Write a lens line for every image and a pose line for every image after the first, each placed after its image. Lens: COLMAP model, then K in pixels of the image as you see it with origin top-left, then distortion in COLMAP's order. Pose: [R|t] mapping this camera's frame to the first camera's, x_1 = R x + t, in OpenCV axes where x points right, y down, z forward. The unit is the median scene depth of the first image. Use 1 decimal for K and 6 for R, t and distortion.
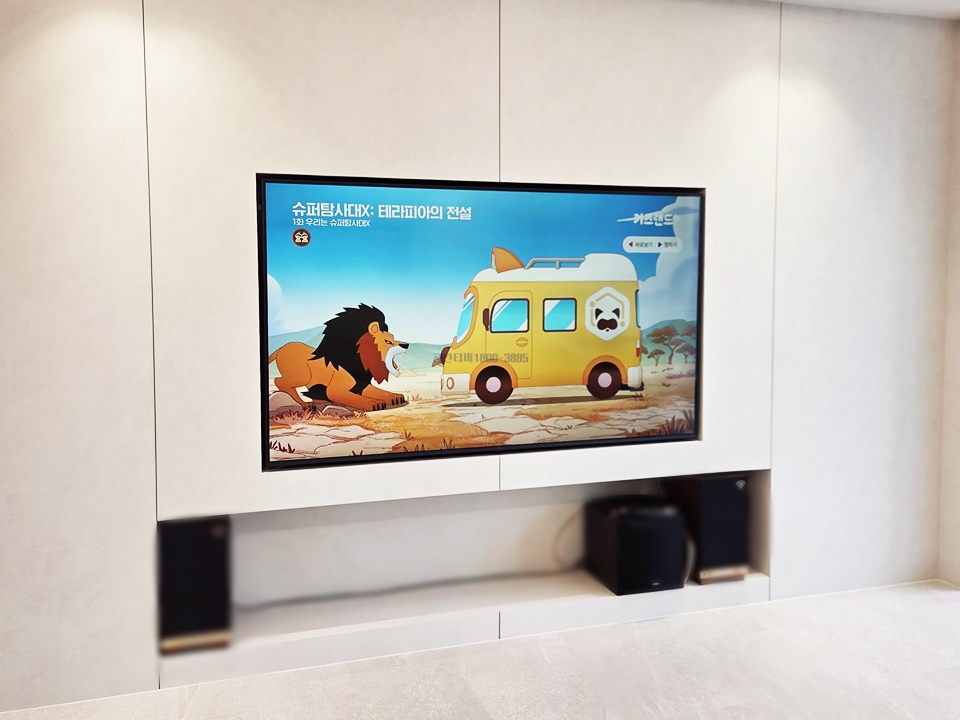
lens RADIAL K [[860.0, 0, 481.3], [0, 860.0, 323.6], [0, 0, 1]] dist [0.046487, -0.014963]
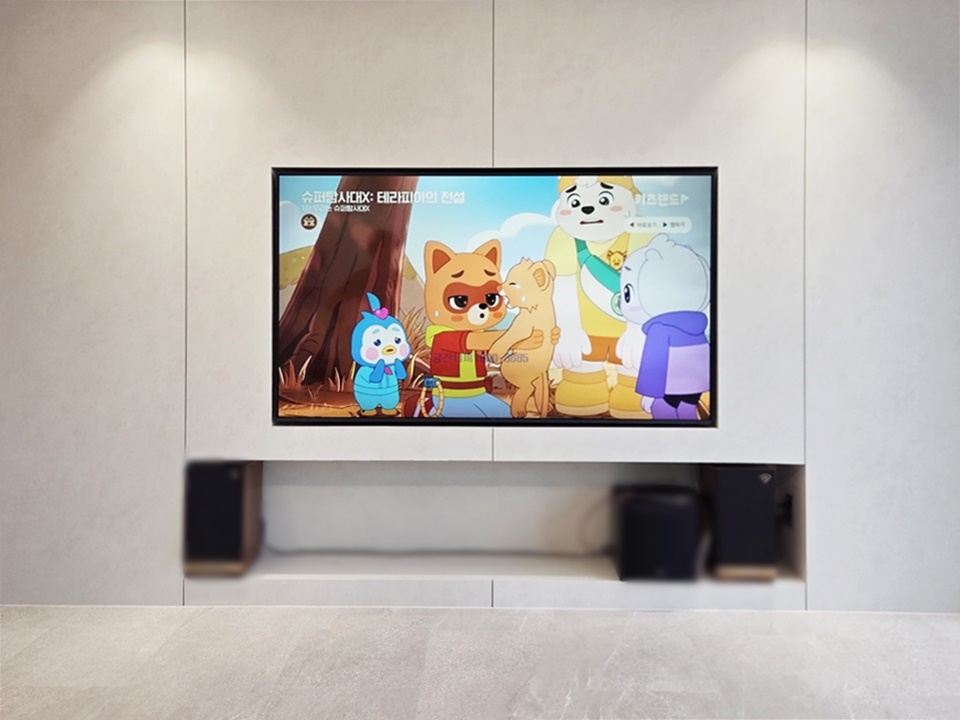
lens RADIAL K [[867.0, 0, 491.2], [0, 867.0, 295.2], [0, 0, 1]] dist [0.044409, -0.015230]
pose [[0.943798, 0.001025, -0.330521, 0.380339], [-0.021741, 0.998022, -0.058987, 0.057310], [0.329806, 0.062858, 0.941954, -0.002627]]
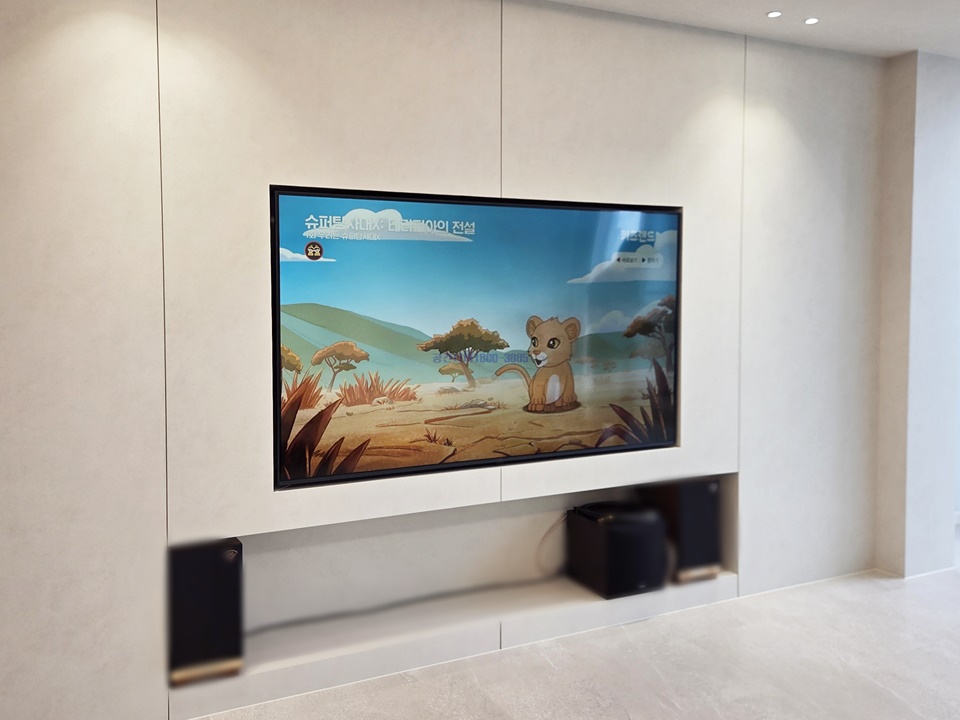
lens RADIAL K [[860.0, 0, 481.3], [0, 860.0, 323.6], [0, 0, 1]] dist [0.046487, -0.014963]
pose [[0.987939, -0.005255, 0.154754, -0.162994], [0.007643, 0.999861, -0.014840, -0.000629], [-0.154655, 0.015843, 0.987842, -0.000207]]
